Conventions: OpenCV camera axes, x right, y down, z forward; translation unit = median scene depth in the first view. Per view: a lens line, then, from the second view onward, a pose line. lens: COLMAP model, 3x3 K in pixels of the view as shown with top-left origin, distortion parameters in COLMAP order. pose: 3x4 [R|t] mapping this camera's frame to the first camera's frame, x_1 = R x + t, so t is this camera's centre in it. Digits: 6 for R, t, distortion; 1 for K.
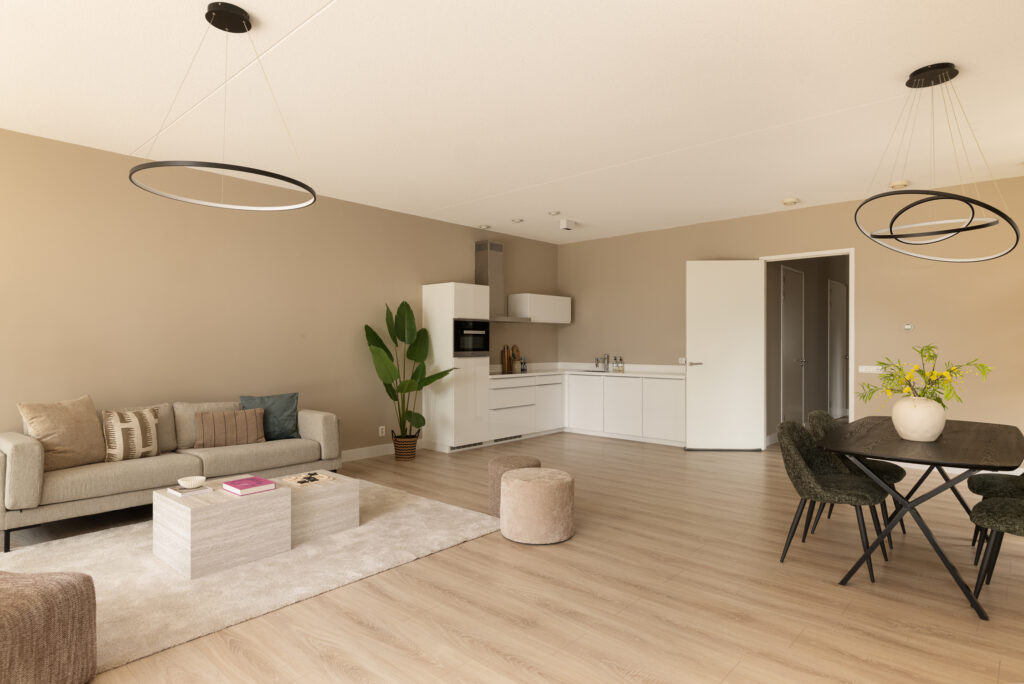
lens RADIAL K [[560.9, 0, 512.6], [0, 560.9, 343.4], [0, 0, 1]] dist [0.004044, 0.000340]
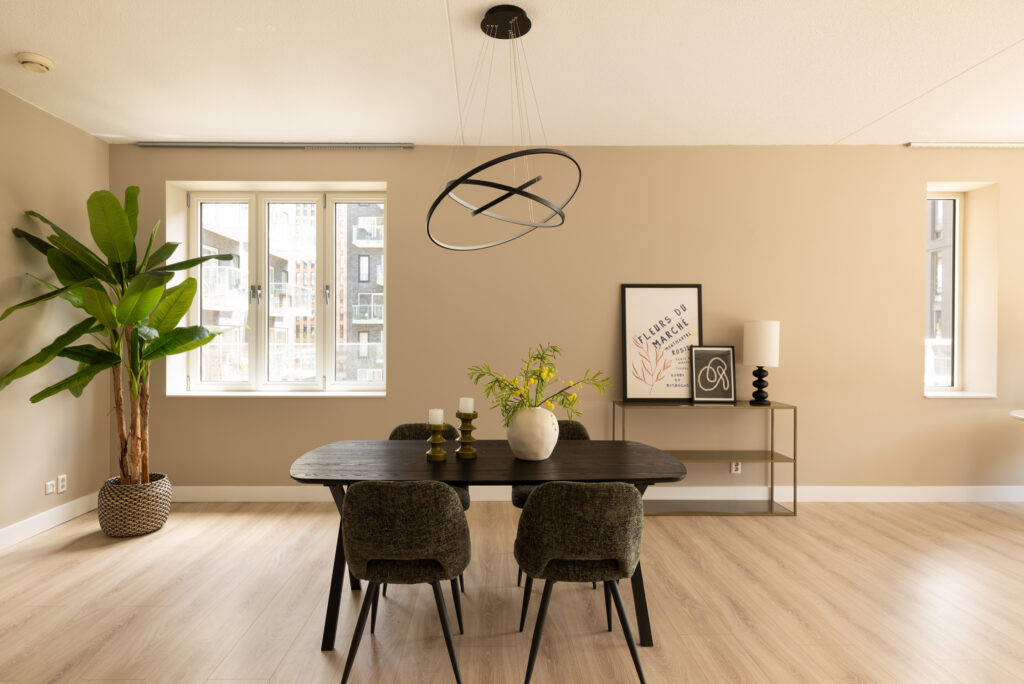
lens RADIAL K [[560.9, 0, 505.4], [0, 560.9, 338.7], [0, 0, 1]] dist [0.004044, 0.000340]
pose [[-0.690069, -0.002867, 0.723738, 0.109046], [-0.000993, 0.999995, 0.003015, -0.004718], [-0.723743, 0.001362, -0.690068, 1.204539]]
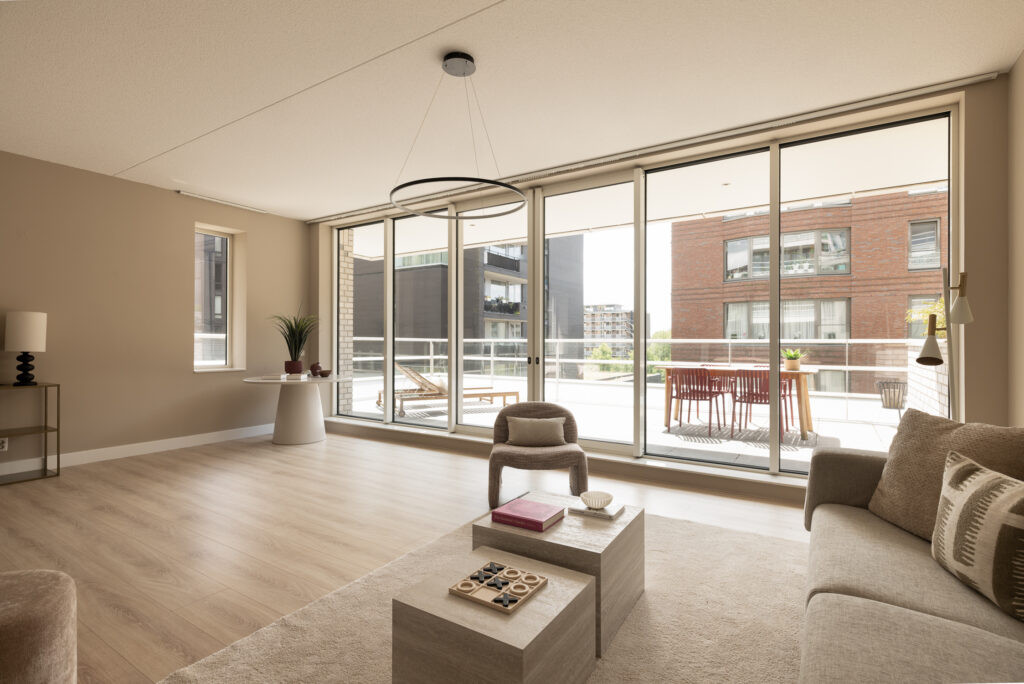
lens RADIAL K [[477.0, 0, 519.4], [0, 477.0, 343.3], [0, 0, 1]] dist [0.005331, -0.002008]
pose [[-0.983822, -0.003137, -0.179122, -0.284457], [-0.002434, 0.999988, -0.004145, 0.031871], [0.179133, -0.003642, -0.983818, 1.310372]]
